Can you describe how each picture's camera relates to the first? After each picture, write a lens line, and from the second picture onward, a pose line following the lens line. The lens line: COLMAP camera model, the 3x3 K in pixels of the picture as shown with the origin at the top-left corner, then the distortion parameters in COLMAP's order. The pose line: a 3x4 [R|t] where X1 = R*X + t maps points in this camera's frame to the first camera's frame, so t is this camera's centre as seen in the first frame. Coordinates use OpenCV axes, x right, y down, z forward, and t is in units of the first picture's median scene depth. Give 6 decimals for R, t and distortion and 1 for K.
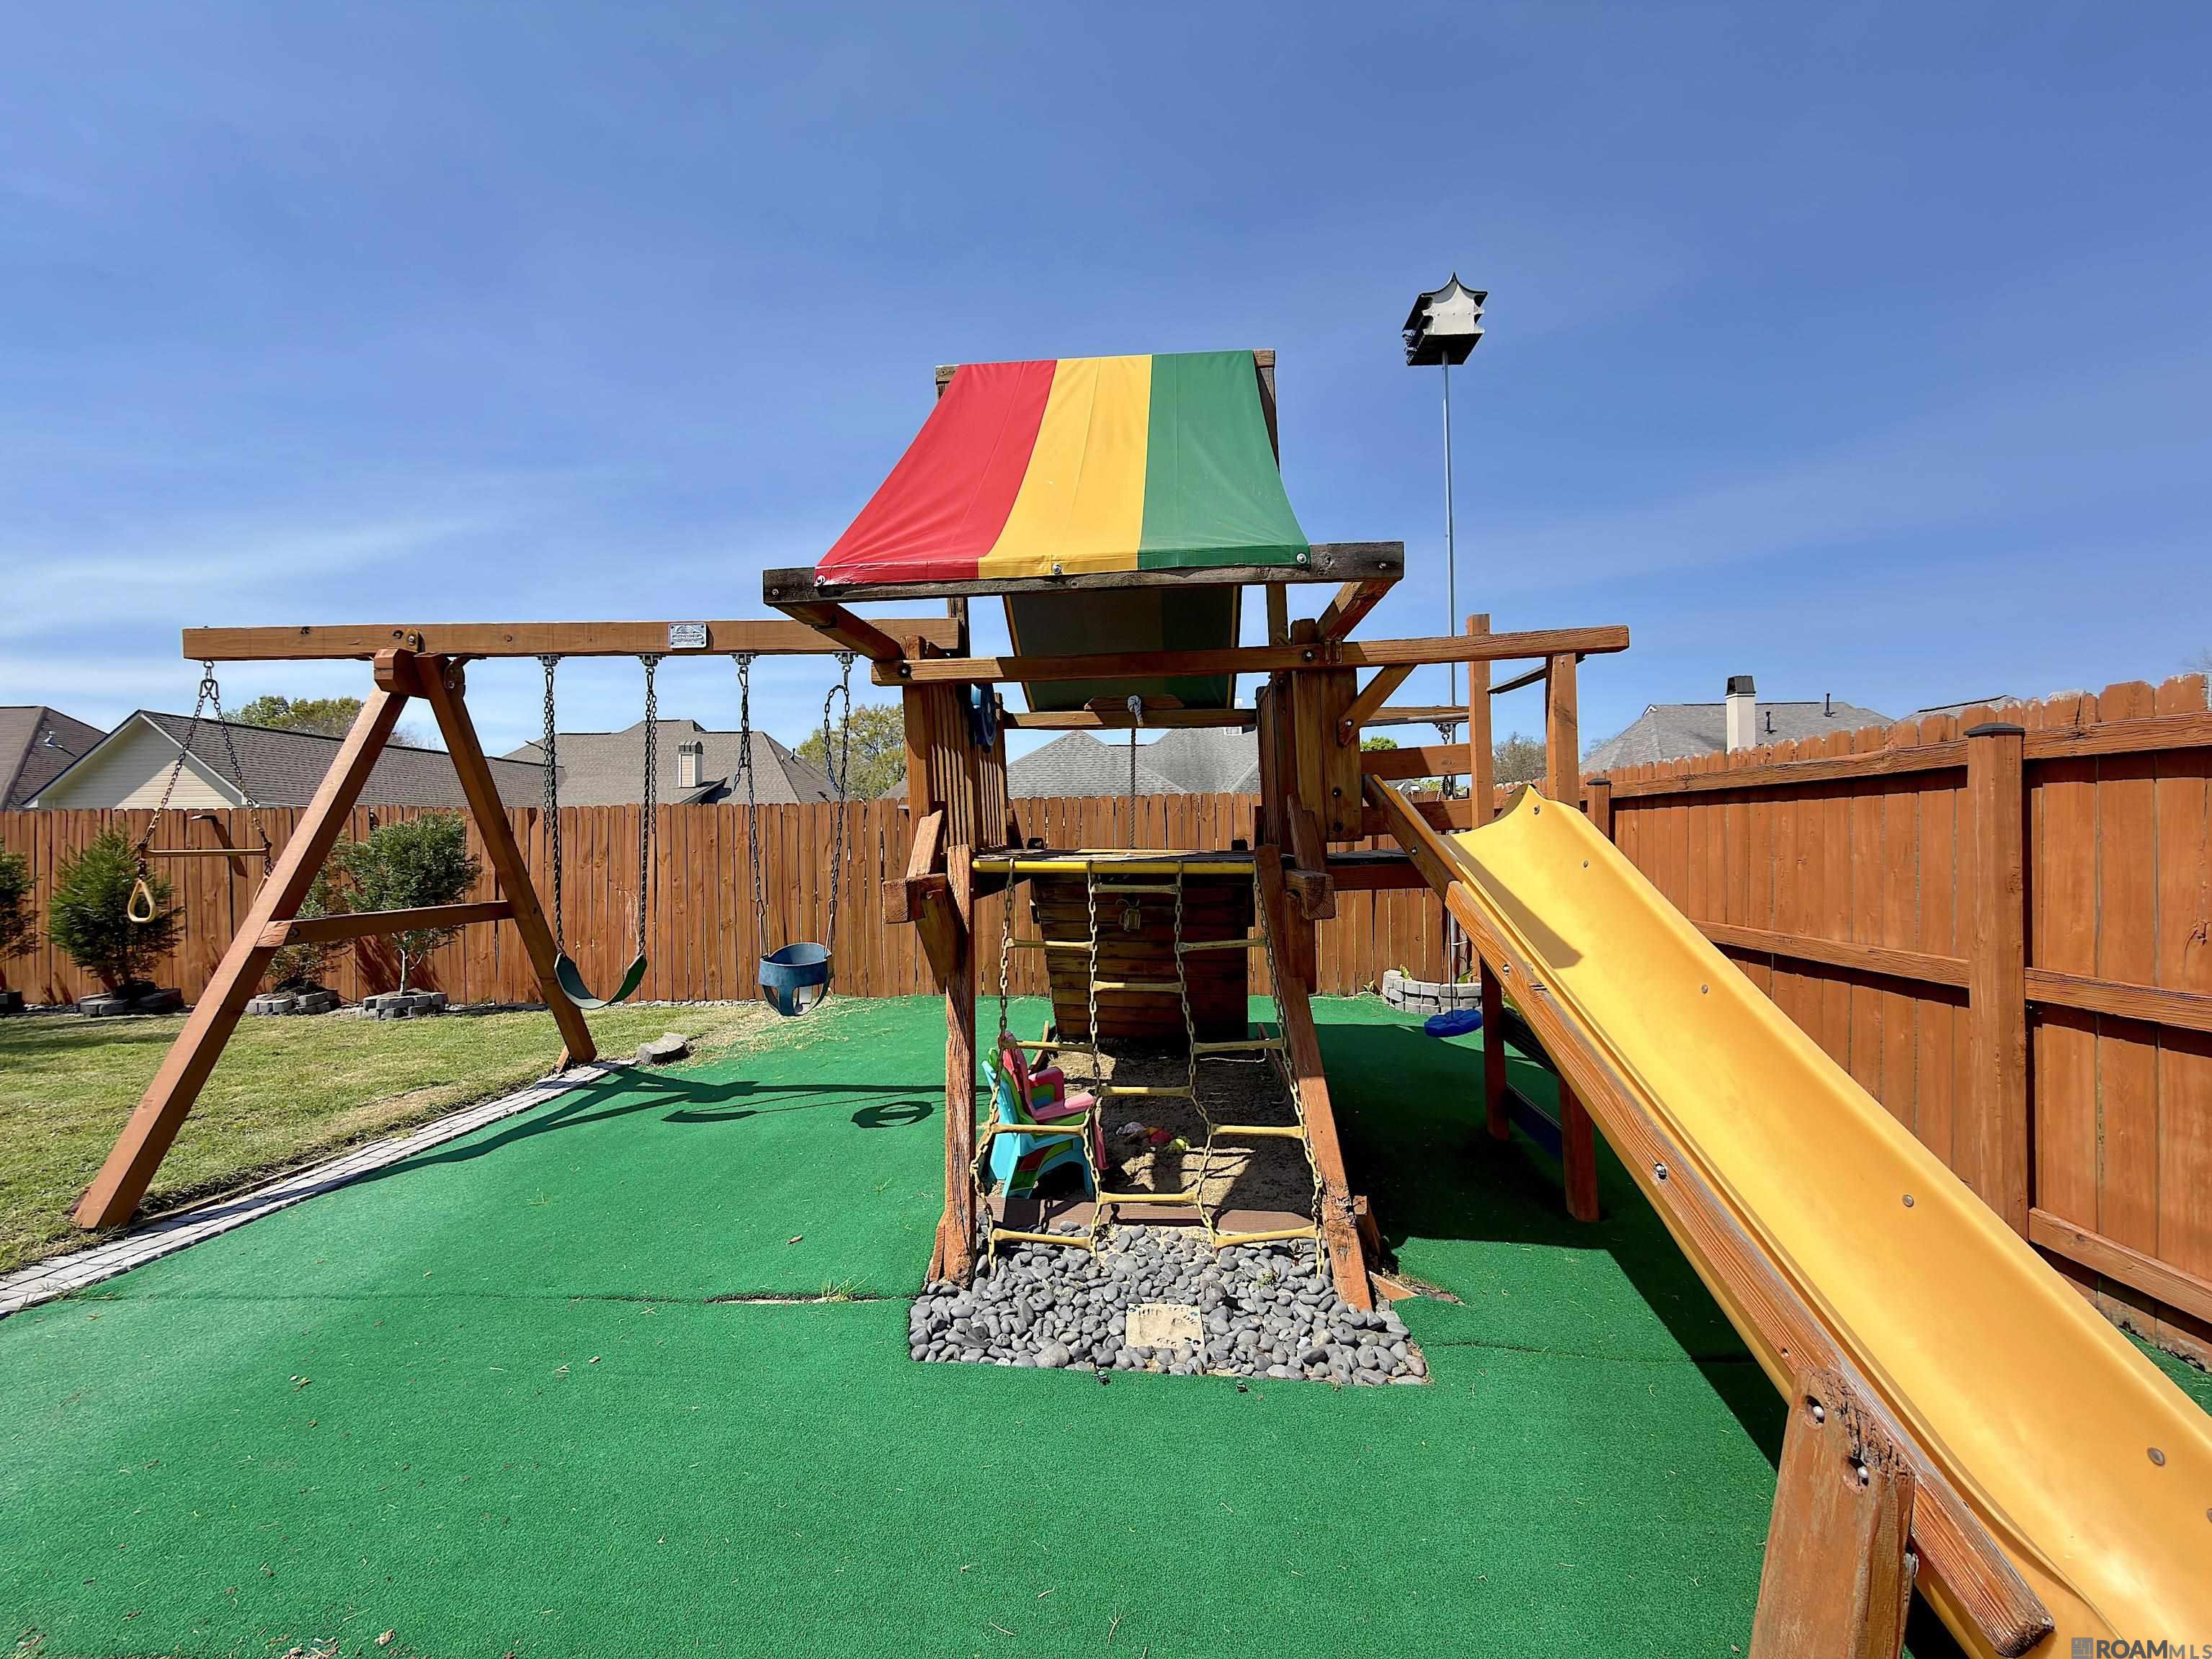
lens RADIAL K [[881.5, 0, 1105.2], [0, 881.5, 836.6], [0, 0, 1]] dist [-0.000178, 0.000228]
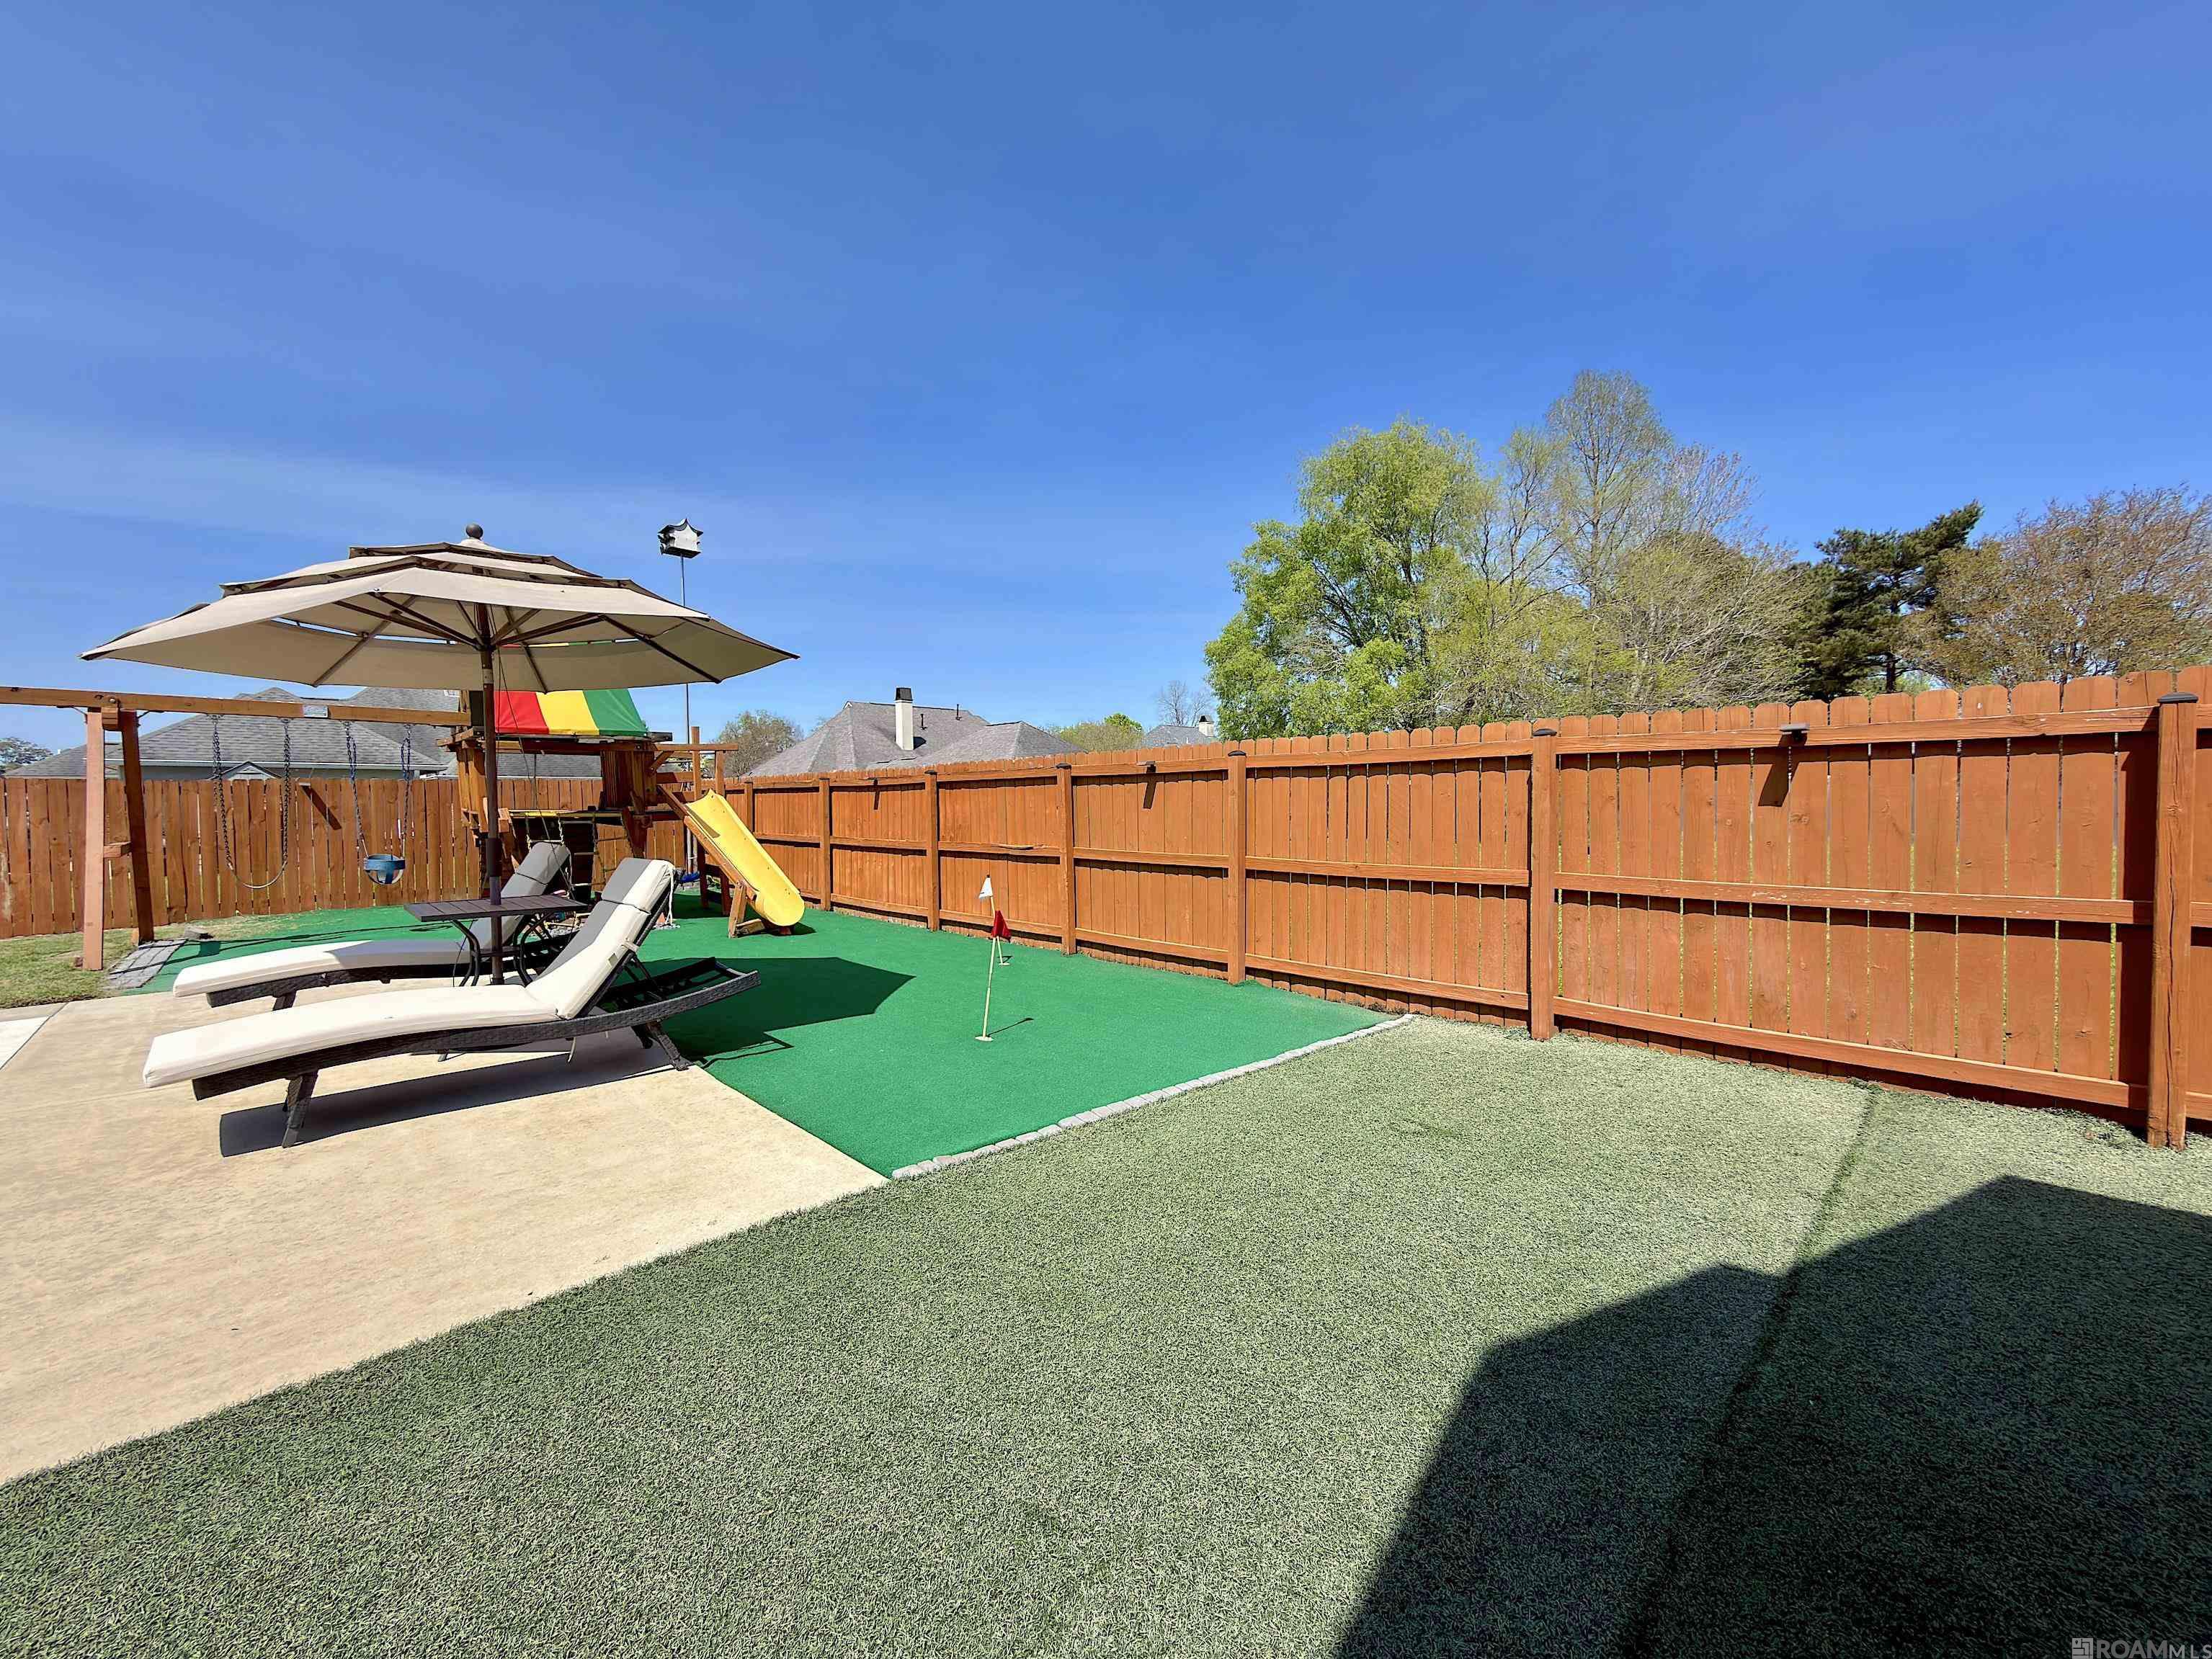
lens RADIAL K [[881.5, 0, 1114.9], [0, 881.5, 827.9], [0, 0, 1]] dist [-0.000178, 0.000228]
pose [[0.682808, -0.021844, 0.730271, -0.709793], [-0.000326, 0.999544, 0.030203, -0.009932], [-0.730598, -0.020861, 0.682489, -1.865911]]
